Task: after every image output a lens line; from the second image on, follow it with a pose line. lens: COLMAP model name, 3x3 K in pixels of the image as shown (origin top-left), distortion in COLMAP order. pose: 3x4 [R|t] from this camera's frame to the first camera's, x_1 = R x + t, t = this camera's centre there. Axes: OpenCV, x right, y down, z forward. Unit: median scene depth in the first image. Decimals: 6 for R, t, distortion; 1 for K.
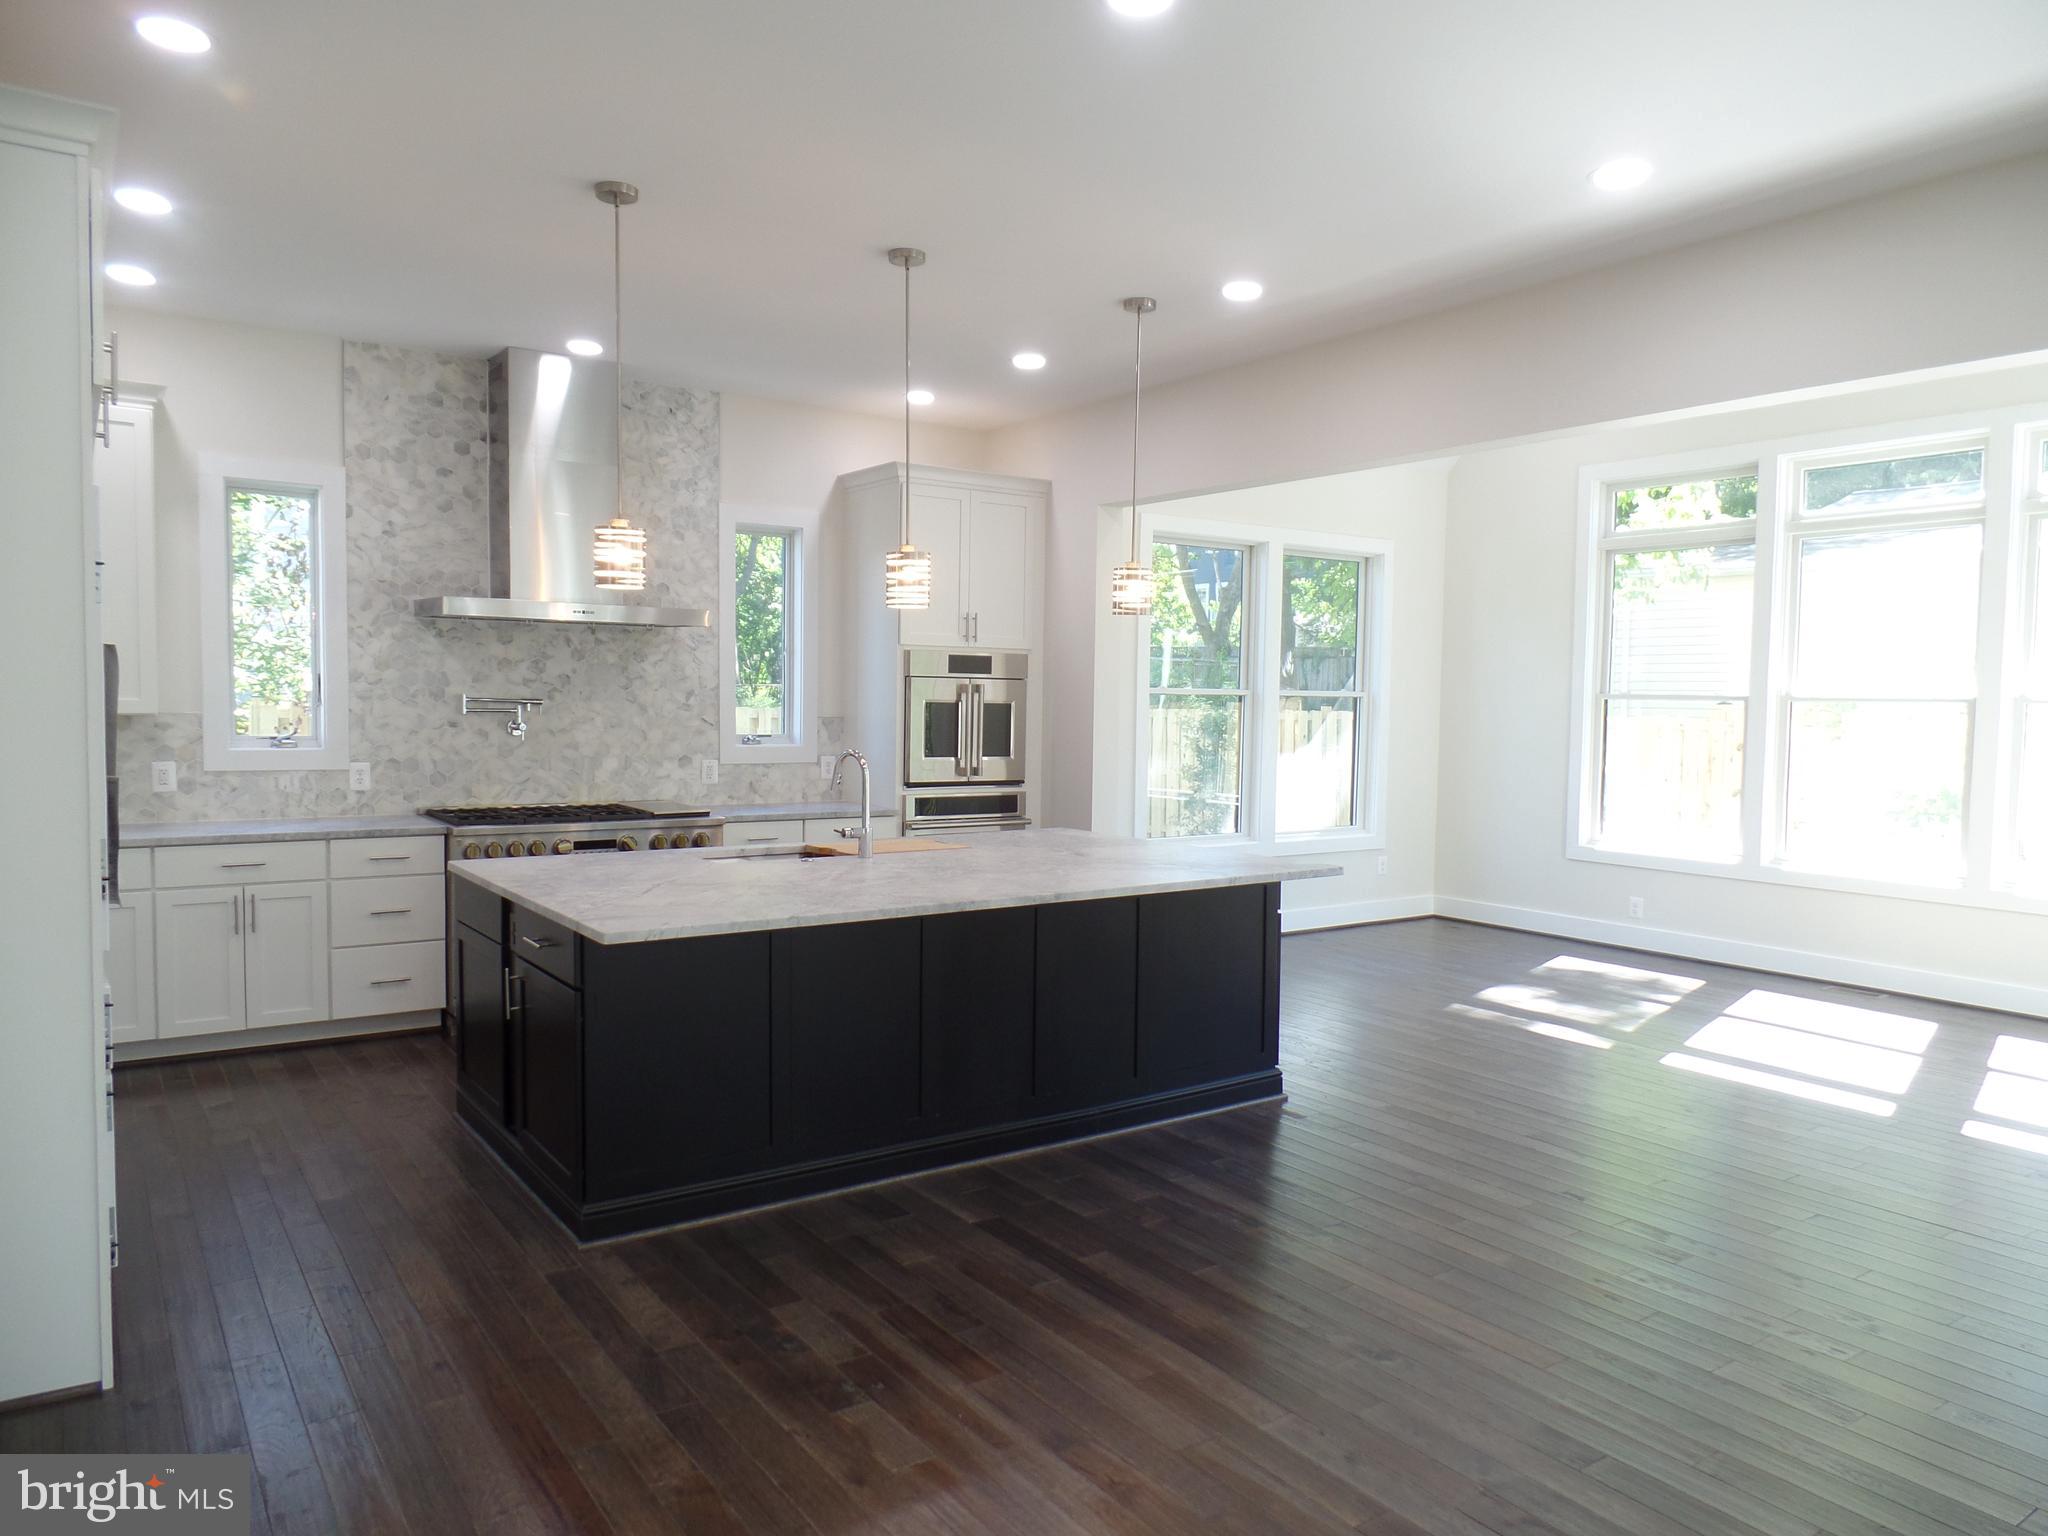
lens RADIAL K [[1412.3, 0, 1025.1], [0, 1412.3, 780.3], [0, 0, 1]] dist [-0.000363, 0.002492]
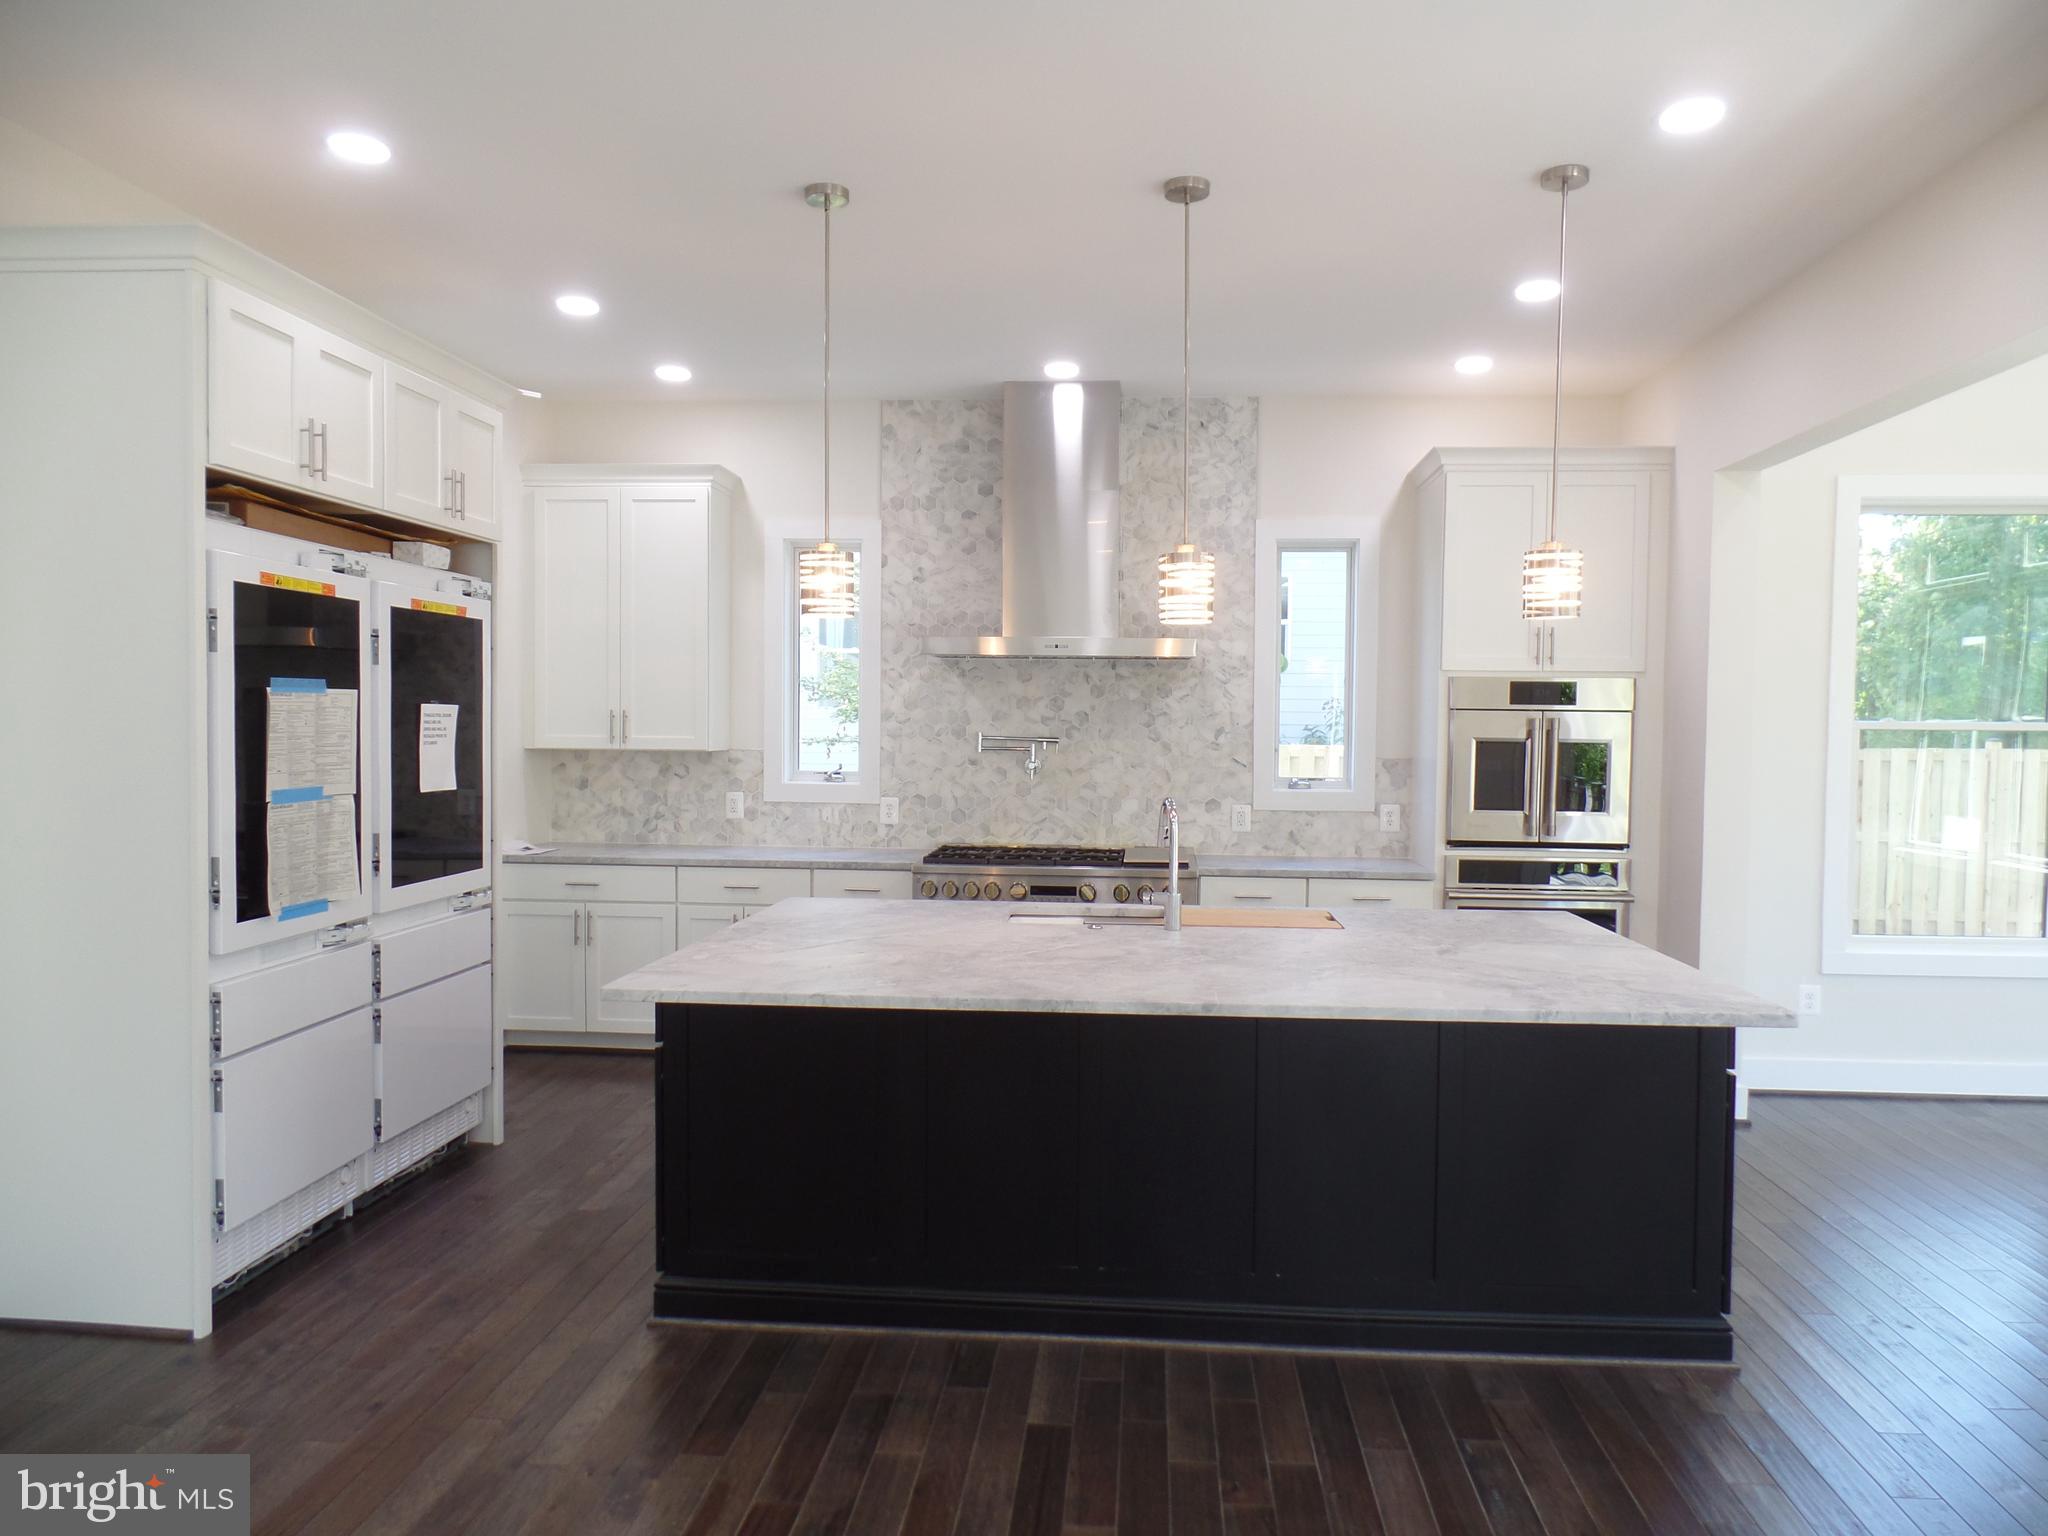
lens RADIAL K [[1406.0, 0, 1026.1], [0, 1406.0, 777.6], [0, 0, 1]] dist [-0.005210, 0.006378]
pose [[0.769450, 0.017755, -0.638460, 0.263764], [-0.036914, 0.999179, -0.016701, -0.012894], [0.637639, 0.036419, 0.769474, 0.243335]]
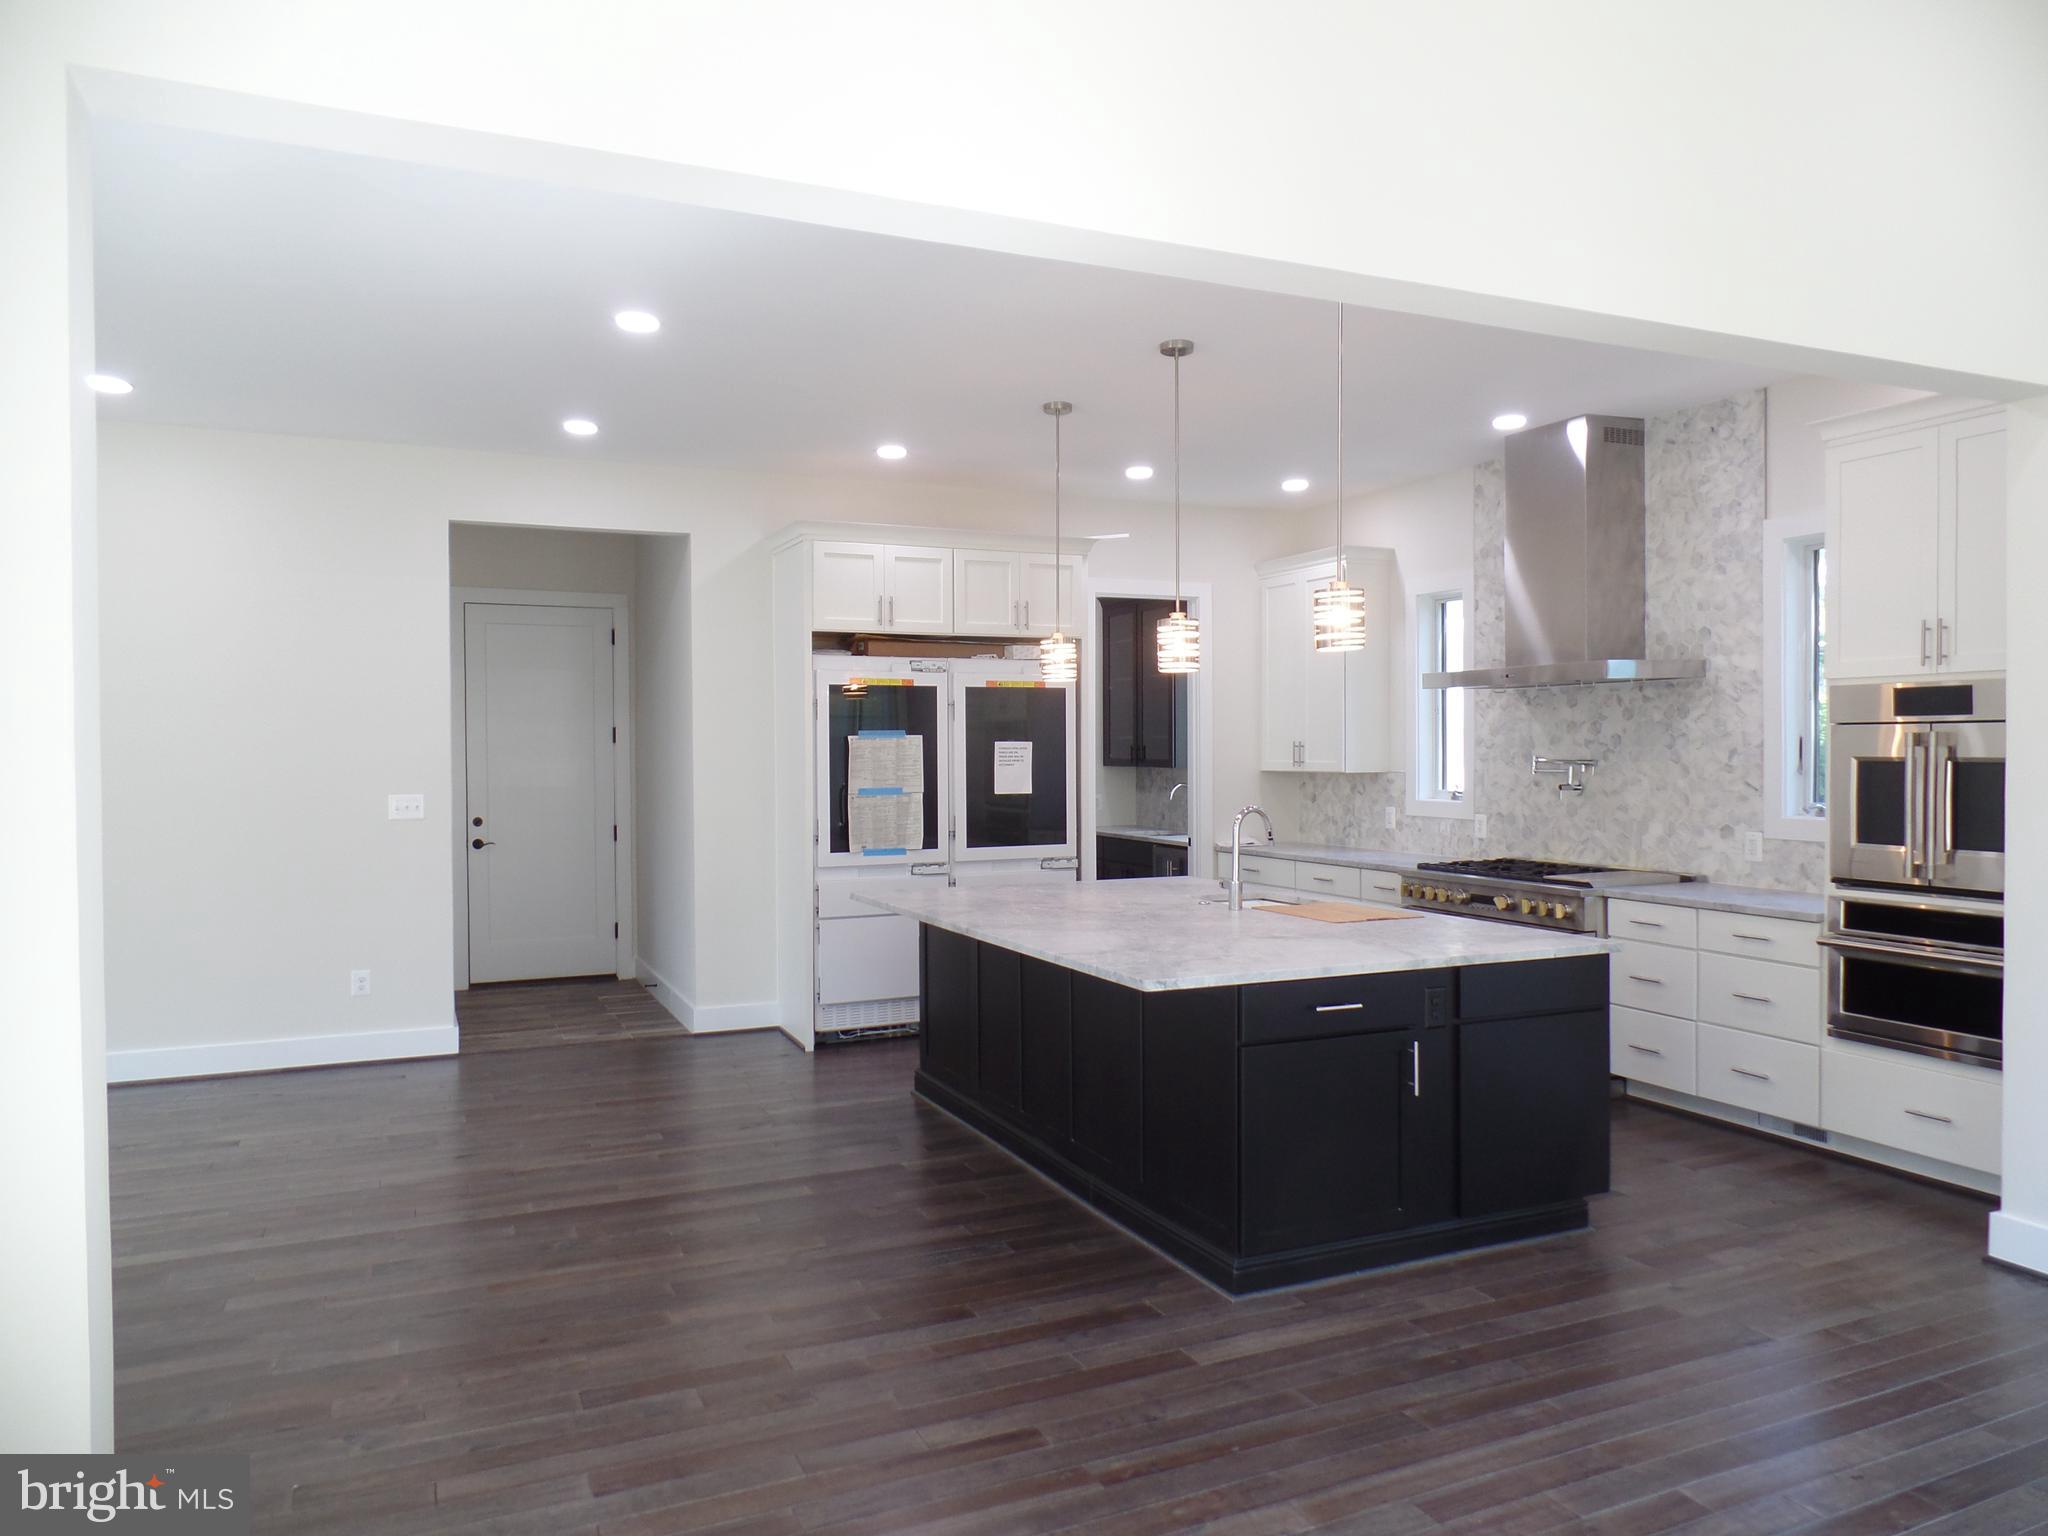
lens RADIAL K [[1406.0, 0, 1026.1], [0, 1406.0, 777.6], [0, 0, 1]] dist [-0.005210, 0.006378]
pose [[-0.181261, 0.005105, -0.983422, 0.719579], [-0.056565, 0.998277, 0.015608, -0.038216], [0.981807, 0.058457, -0.180660, 0.794213]]
